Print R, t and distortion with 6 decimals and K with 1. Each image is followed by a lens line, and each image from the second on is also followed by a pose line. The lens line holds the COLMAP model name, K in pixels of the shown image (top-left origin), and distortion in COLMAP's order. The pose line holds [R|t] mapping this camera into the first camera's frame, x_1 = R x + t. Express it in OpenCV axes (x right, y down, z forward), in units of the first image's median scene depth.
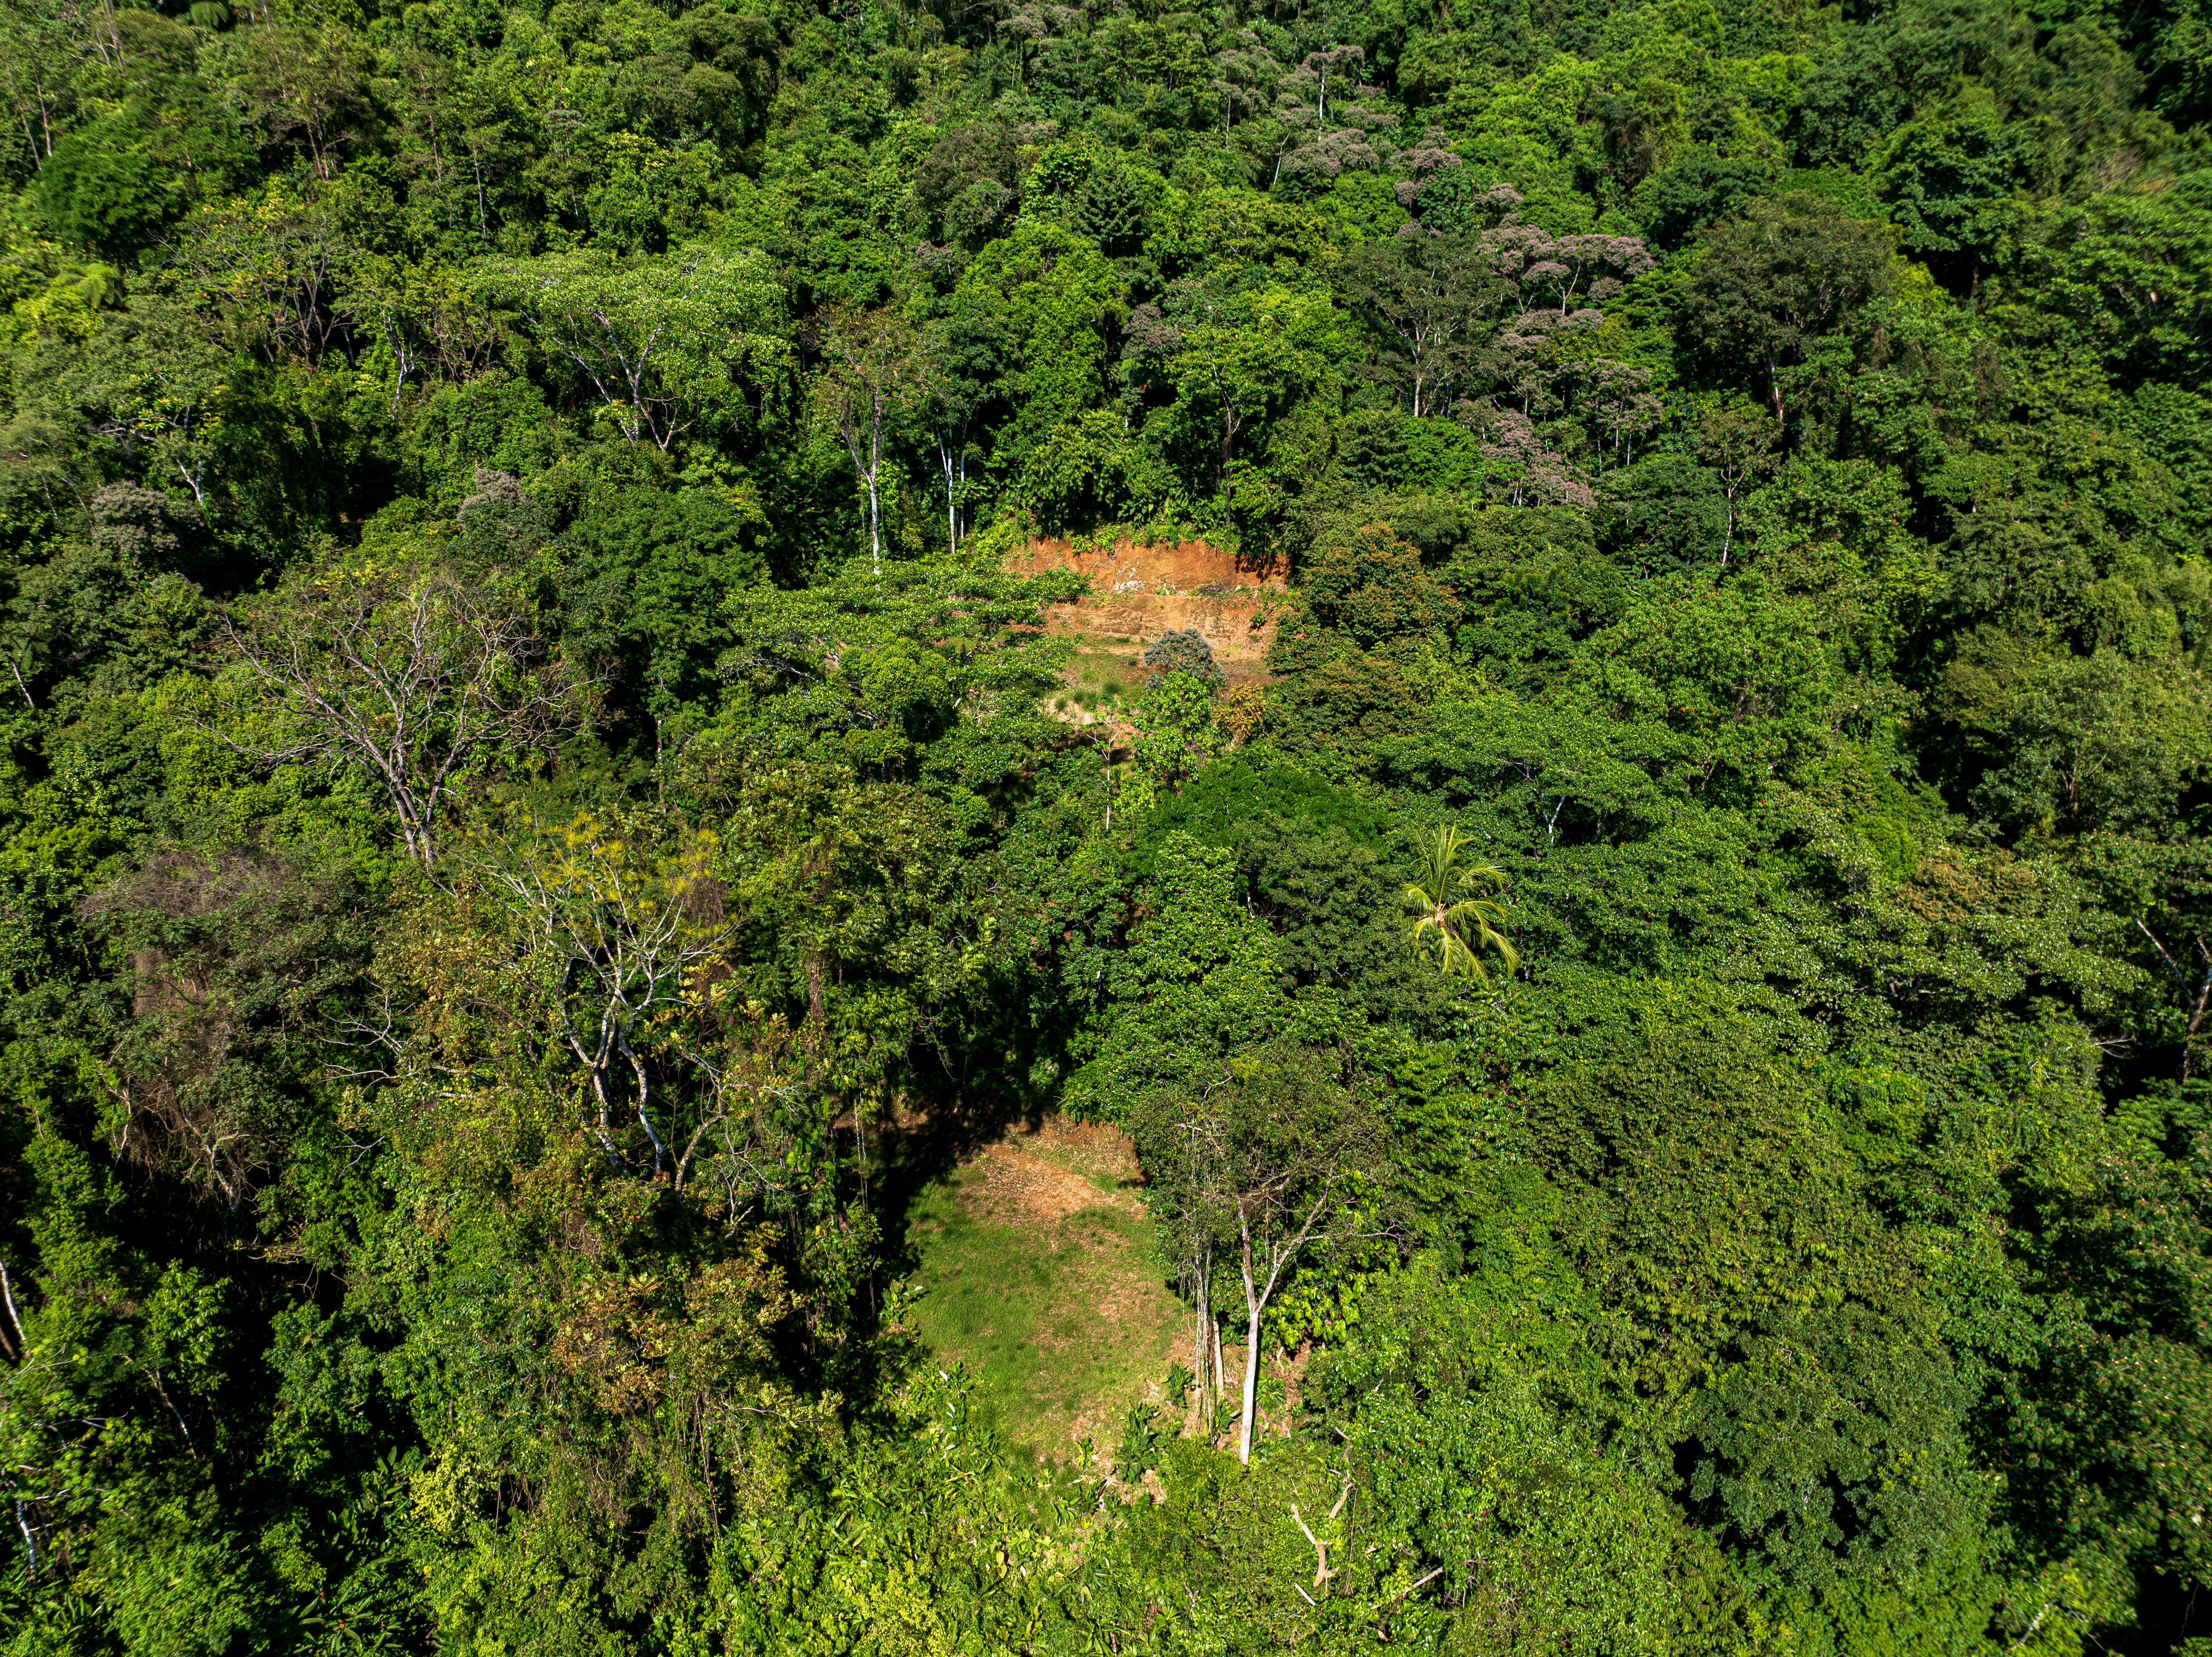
lens RADIAL K [[1562.4, 0, 1099.8], [0, 1562.4, 828.5], [0, 0, 1]] dist [-0.049244, 0.022134]
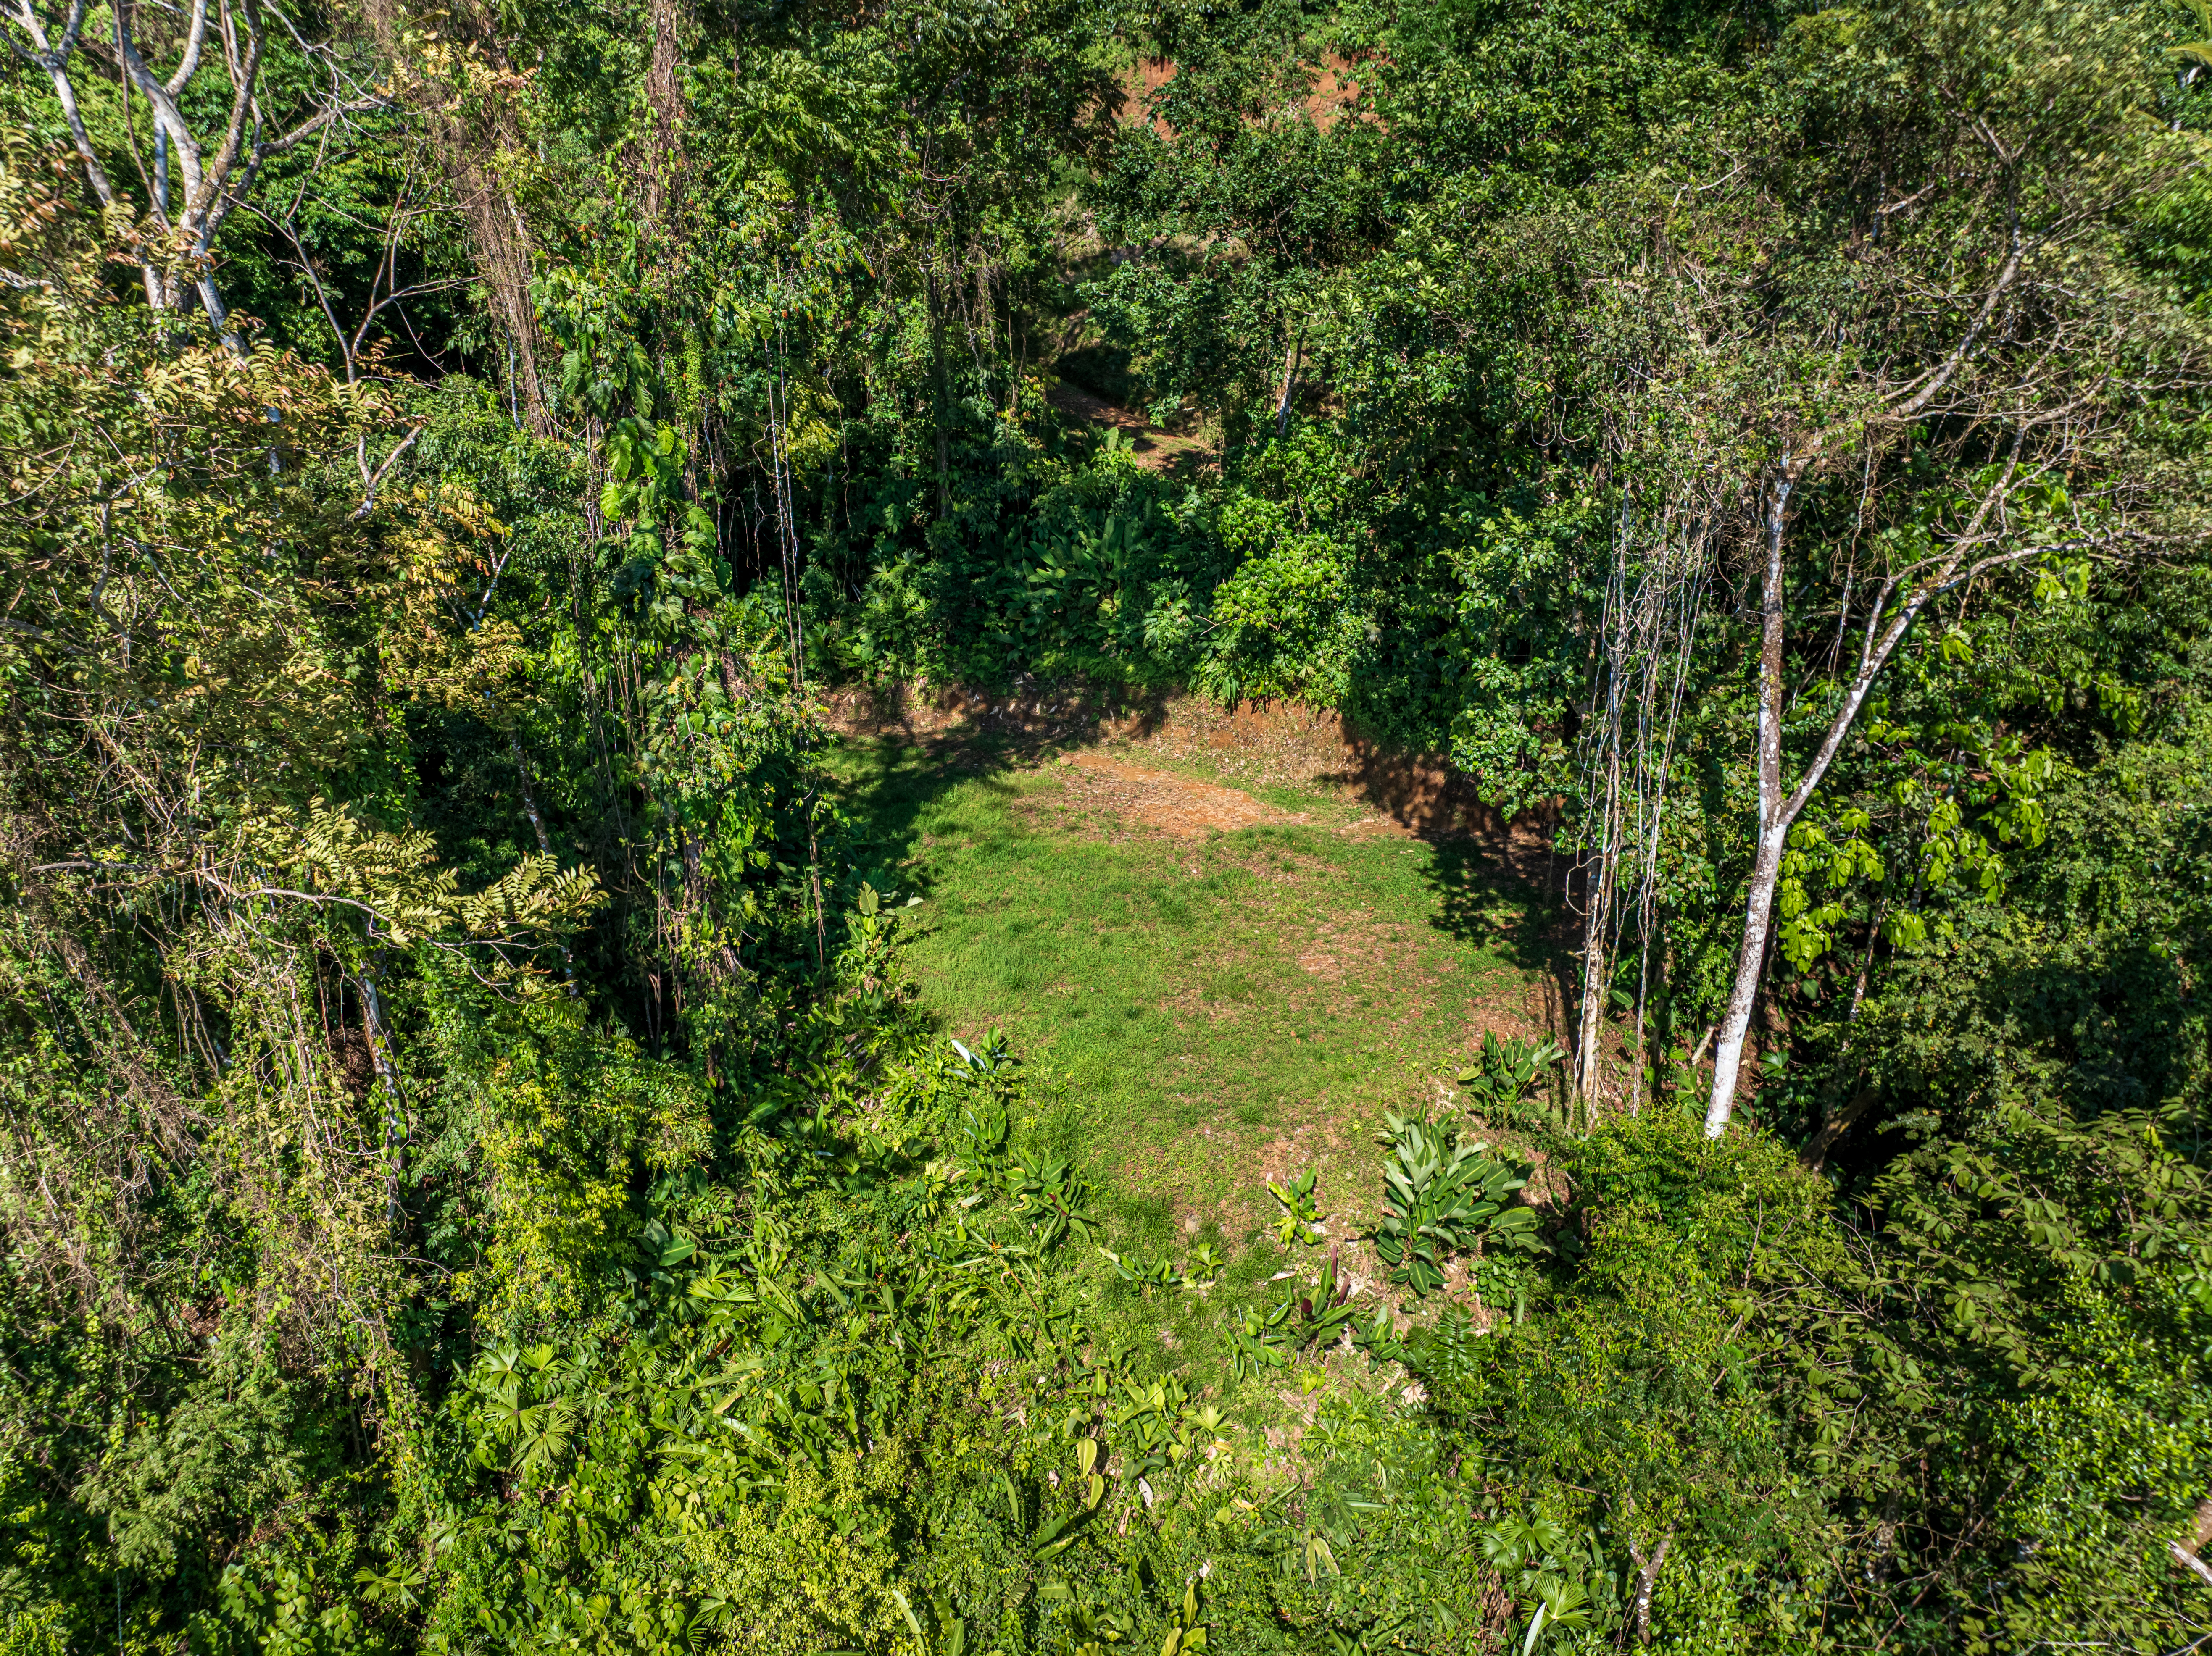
lens RADIAL K [[1542.9, 0, 1082.4], [0, 1542.9, 830.7], [0, 0, 1]] dist [-0.023995, 0.003966]
pose [[0.997978, 0.018225, -0.060886, -0.043152], [-0.017626, 0.999791, 0.010348, 0.299230], [0.061062, -0.009254, 0.998091, 0.595318]]
